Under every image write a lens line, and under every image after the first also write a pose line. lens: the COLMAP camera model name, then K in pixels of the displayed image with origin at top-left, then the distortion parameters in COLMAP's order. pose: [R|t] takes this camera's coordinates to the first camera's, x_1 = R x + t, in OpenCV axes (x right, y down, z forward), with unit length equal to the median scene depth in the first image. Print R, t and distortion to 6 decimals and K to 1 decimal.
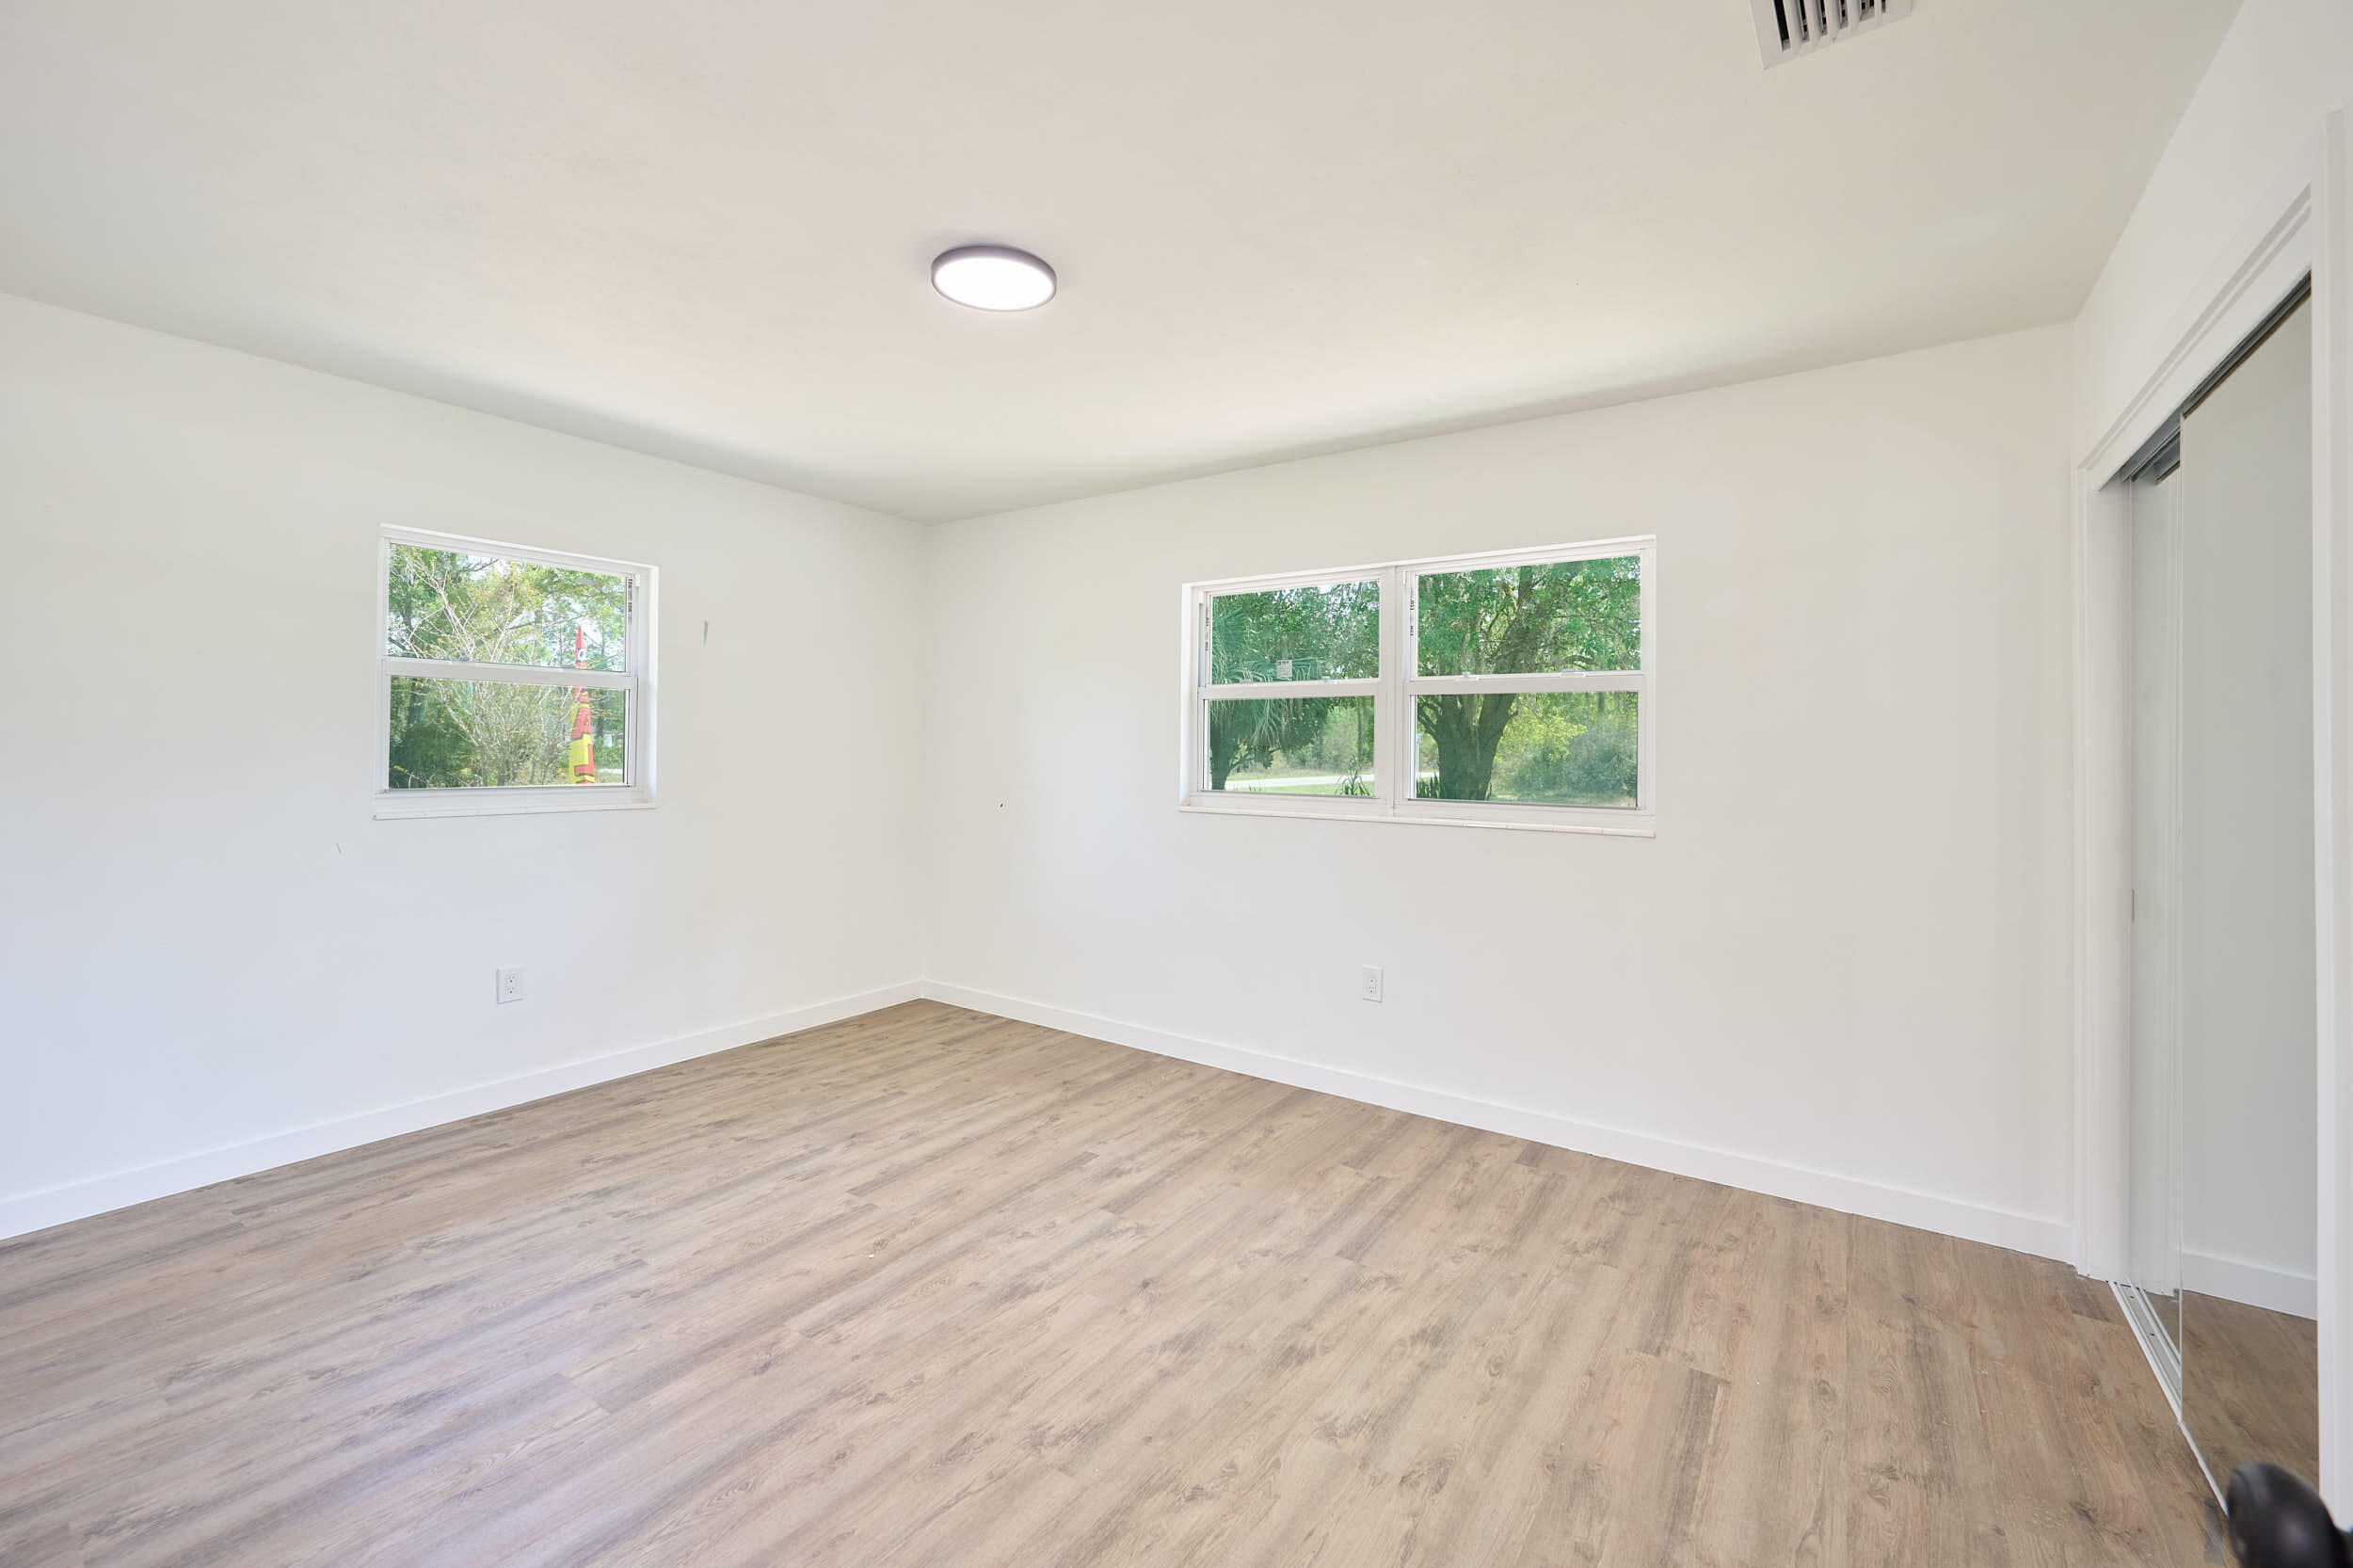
lens RADIAL K [[971.9, 0, 1184.6], [0, 971.9, 742.5], [0, 0, 1]] dist [-0.001461, 0.000385]
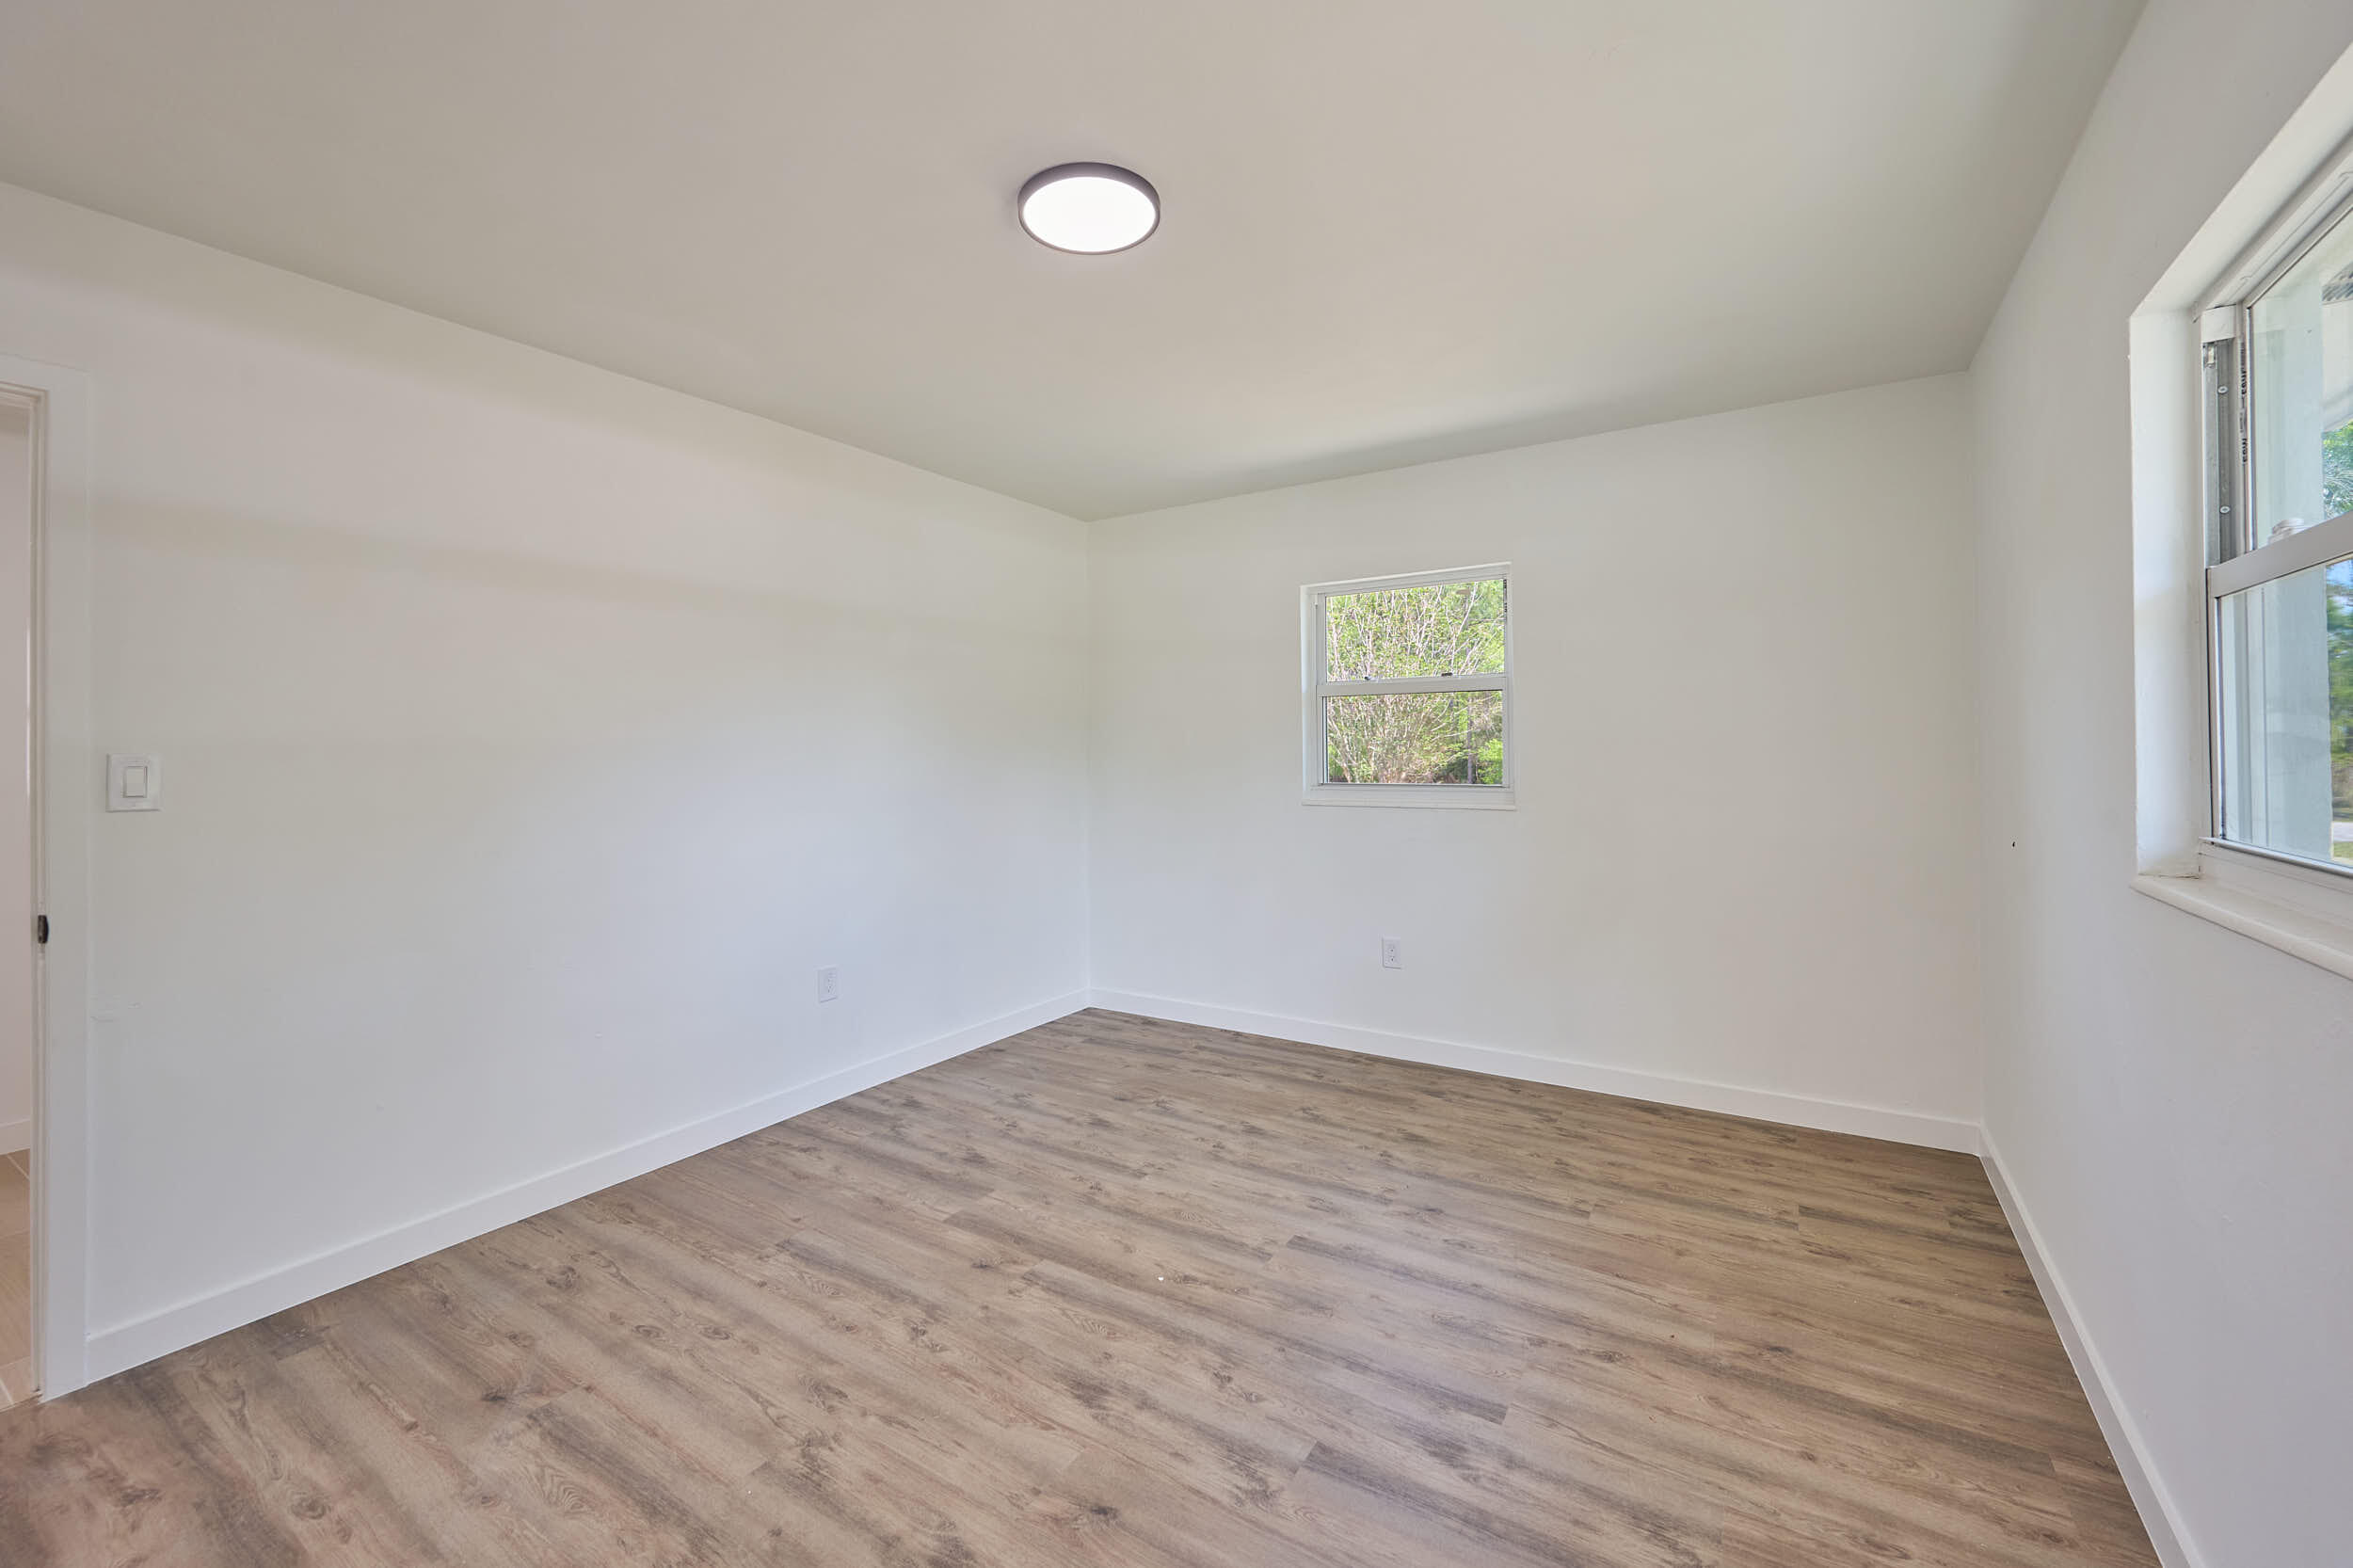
lens RADIAL K [[943.7, 0, 1179.9], [0, 943.7, 755.7], [0, 0, 1]] dist [-0.000470, -0.000017]
pose [[0.035543, -0.004969, -0.999356, 0.587396], [0.019800, 0.999795, -0.004267, 0.010986], [0.999172, -0.019635, 0.035634, 0.941194]]
